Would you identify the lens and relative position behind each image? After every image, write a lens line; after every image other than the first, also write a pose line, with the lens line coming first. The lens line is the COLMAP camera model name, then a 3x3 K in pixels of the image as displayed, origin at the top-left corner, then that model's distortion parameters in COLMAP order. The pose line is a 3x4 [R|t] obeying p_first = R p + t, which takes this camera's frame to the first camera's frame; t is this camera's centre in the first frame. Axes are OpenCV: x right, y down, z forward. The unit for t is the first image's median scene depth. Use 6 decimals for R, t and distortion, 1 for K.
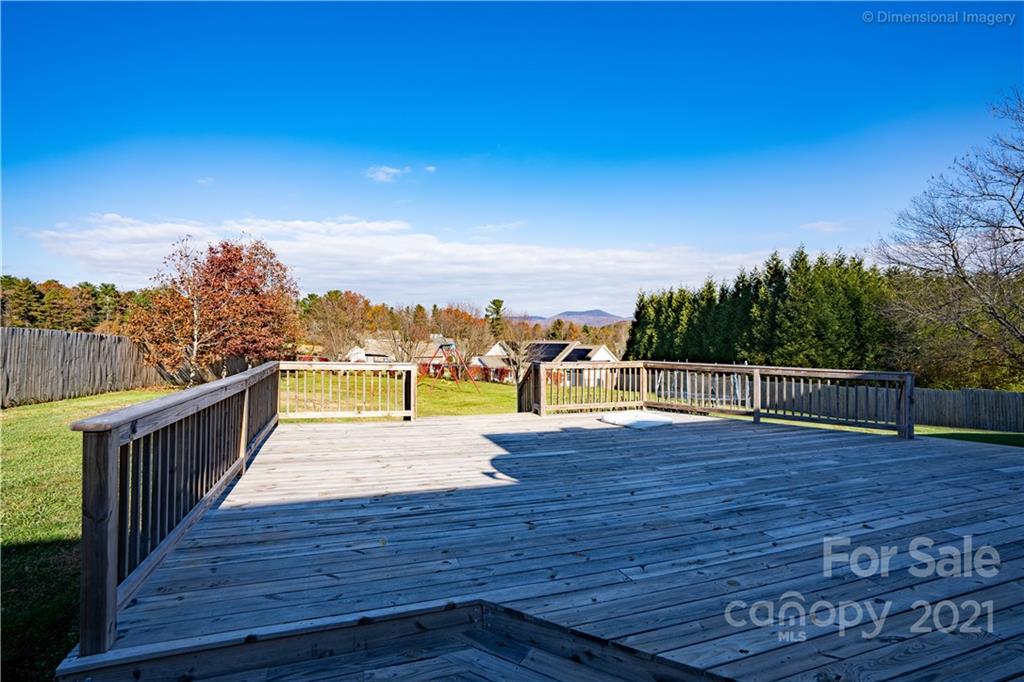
lens RADIAL K [[472.7, 0, 510.7], [0, 472.7, 343.6], [0, 0, 1]] dist [-0.035242, 0.005578]
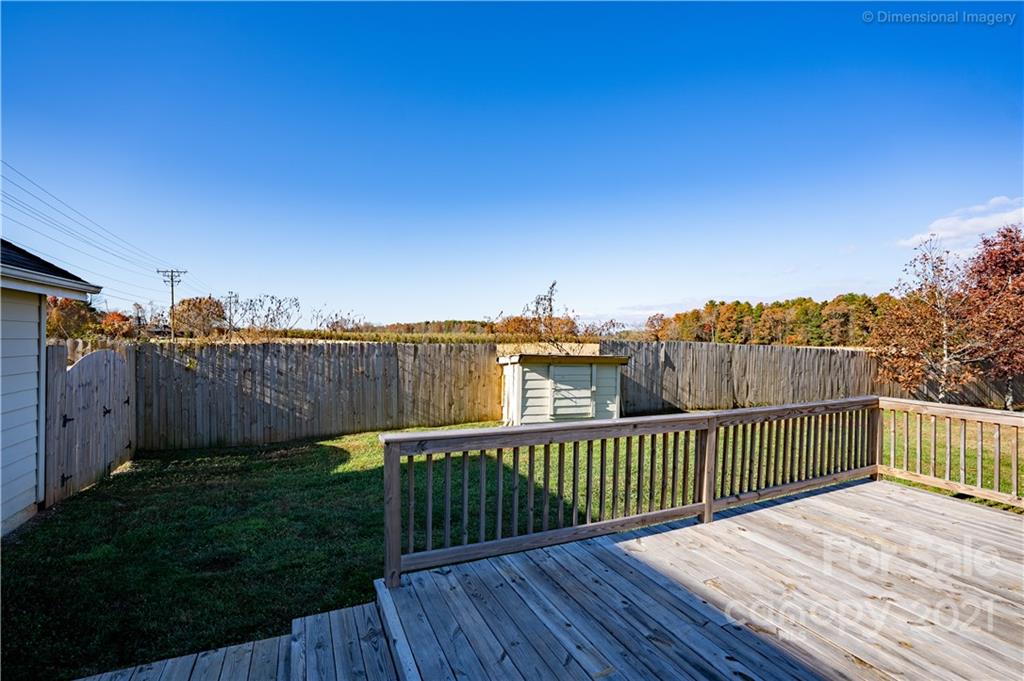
lens RADIAL K [[472.7, 0, 515.4], [0, 472.7, 340.0], [0, 0, 1]] dist [-0.035242, 0.005578]
pose [[0.104812, -0.009072, -0.994451, 0.100091], [-0.015398, 0.999824, -0.010744, -0.019606], [0.994373, 0.016438, 0.104653, 0.179073]]
